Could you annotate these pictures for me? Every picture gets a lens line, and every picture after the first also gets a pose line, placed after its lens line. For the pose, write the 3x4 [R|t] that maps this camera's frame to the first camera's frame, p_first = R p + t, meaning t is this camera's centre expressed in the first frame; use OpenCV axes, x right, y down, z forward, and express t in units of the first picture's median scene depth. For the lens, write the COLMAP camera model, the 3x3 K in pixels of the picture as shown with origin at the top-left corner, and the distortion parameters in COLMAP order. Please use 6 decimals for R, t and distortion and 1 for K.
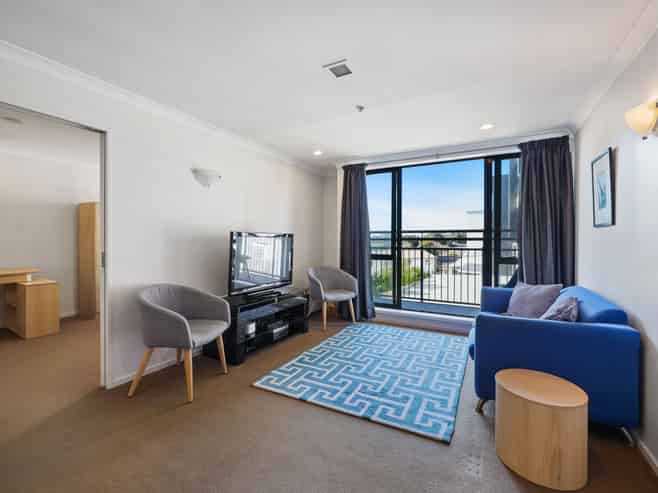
lens RADIAL K [[306.9, 0, 334.6], [0, 306.9, 217.9], [0, 0, 1]] dist [-0.001290, 0.000024]
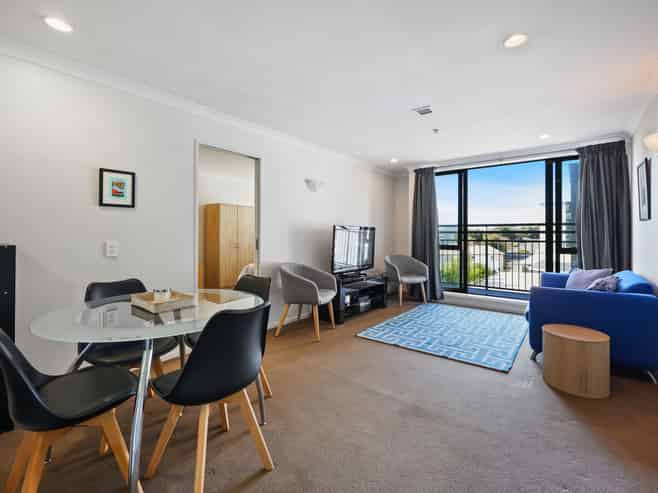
lens RADIAL K [[306.9, 0, 334.6], [0, 306.9, 217.9], [0, 0, 1]] dist [-0.001290, 0.000024]
pose [[0.983315, -0.007641, -0.181749, -0.076120], [0.010858, 0.999801, 0.016711, -0.009330], [0.181585, -0.018406, 0.983203, -0.266236]]
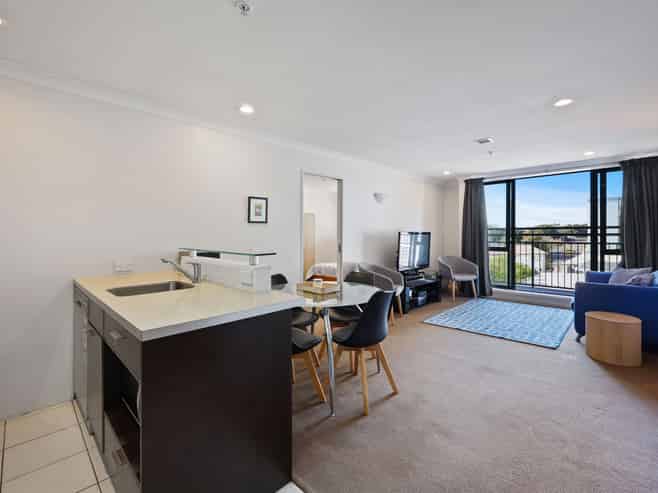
lens RADIAL K [[306.0, 0, 333.0], [0, 306.0, 225.1], [0, 0, 1]] dist [-0.001585, -0.000092]
pose [[0.958652, -0.016901, -0.284078, -0.180099], [0.028473, 0.998922, 0.036654, -0.050089], [0.283152, -0.043227, 0.958100, -0.530923]]
